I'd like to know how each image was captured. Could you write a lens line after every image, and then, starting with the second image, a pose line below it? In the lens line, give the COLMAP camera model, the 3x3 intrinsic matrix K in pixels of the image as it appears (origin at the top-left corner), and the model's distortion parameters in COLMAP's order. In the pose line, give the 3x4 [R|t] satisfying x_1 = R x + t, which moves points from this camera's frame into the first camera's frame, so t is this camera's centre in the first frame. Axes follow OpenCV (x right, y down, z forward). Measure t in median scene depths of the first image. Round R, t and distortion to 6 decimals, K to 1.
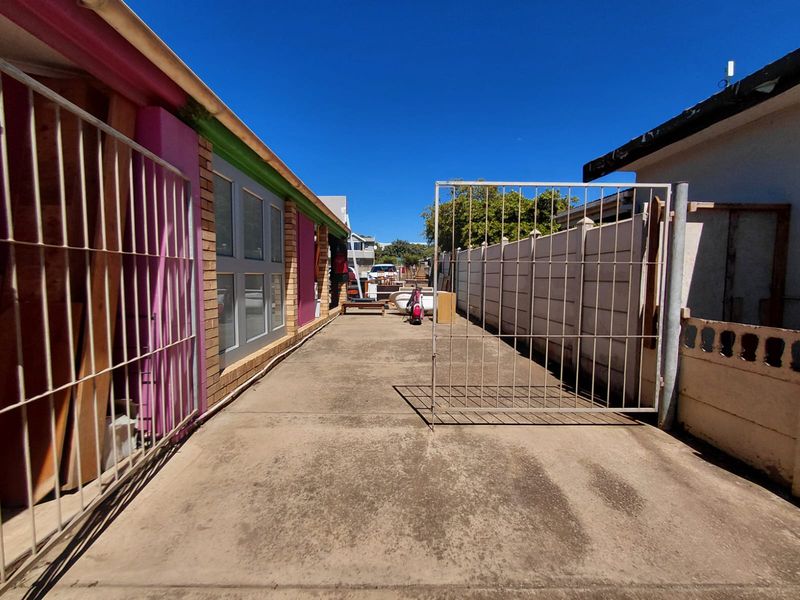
lens RADIAL K [[380.7, 0, 400.0], [0, 380.7, 300.0], [0, 0, 1]] dist [0.000608, -0.000030]
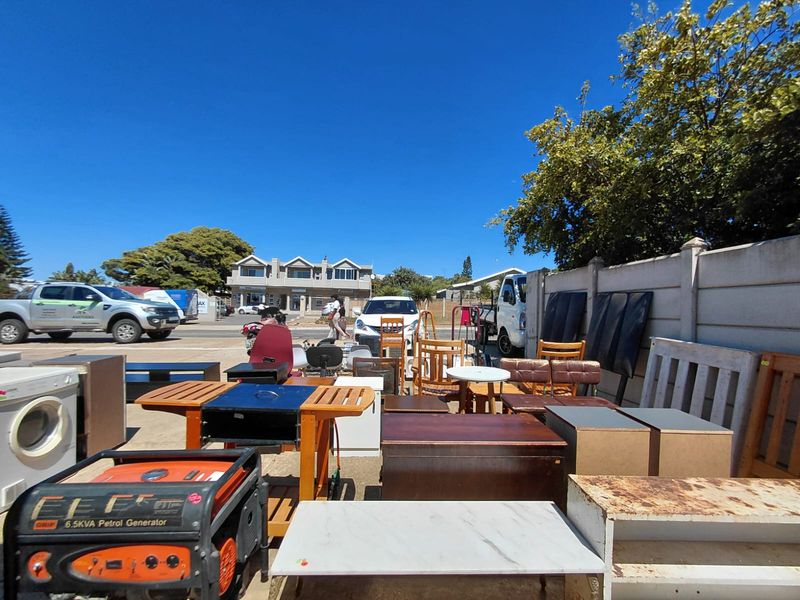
lens RADIAL K [[315.3, 0, 402.6], [0, 315.3, 303.2], [0, 0, 1]] dist [0.000915, -0.000079]
pose [[0.999180, 0.022655, 0.033569, -0.063686], [-0.019913, 0.996606, -0.079874, -0.084236], [-0.035265, 0.079140, 0.996240, 0.946648]]
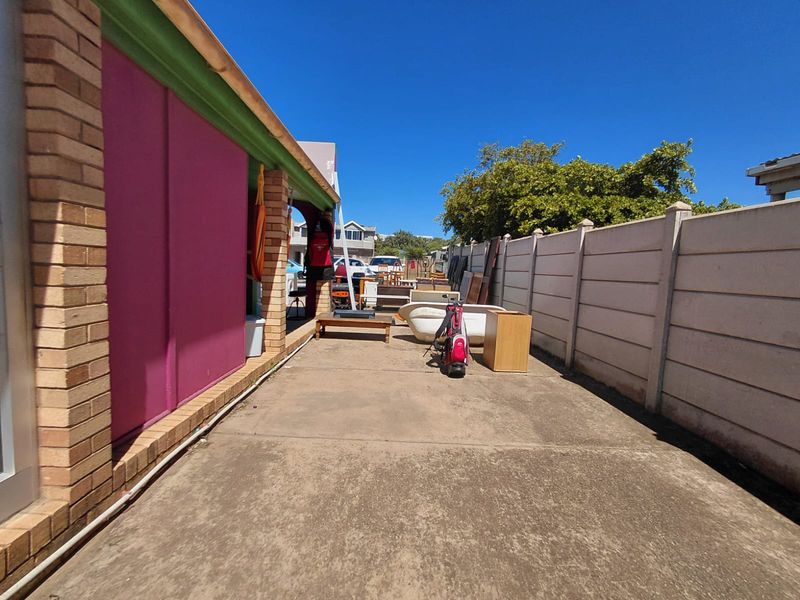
lens RADIAL K [[356.7, 0, 400.0], [0, 356.7, 300.0], [0, 0, 1]] dist [-0.000500, -0.000117]
pose [[0.998996, 0.043101, 0.012211, -0.027758], [-0.043388, 0.998763, 0.024306, -0.030567], [-0.011148, -0.024811, 0.999630, 0.367284]]
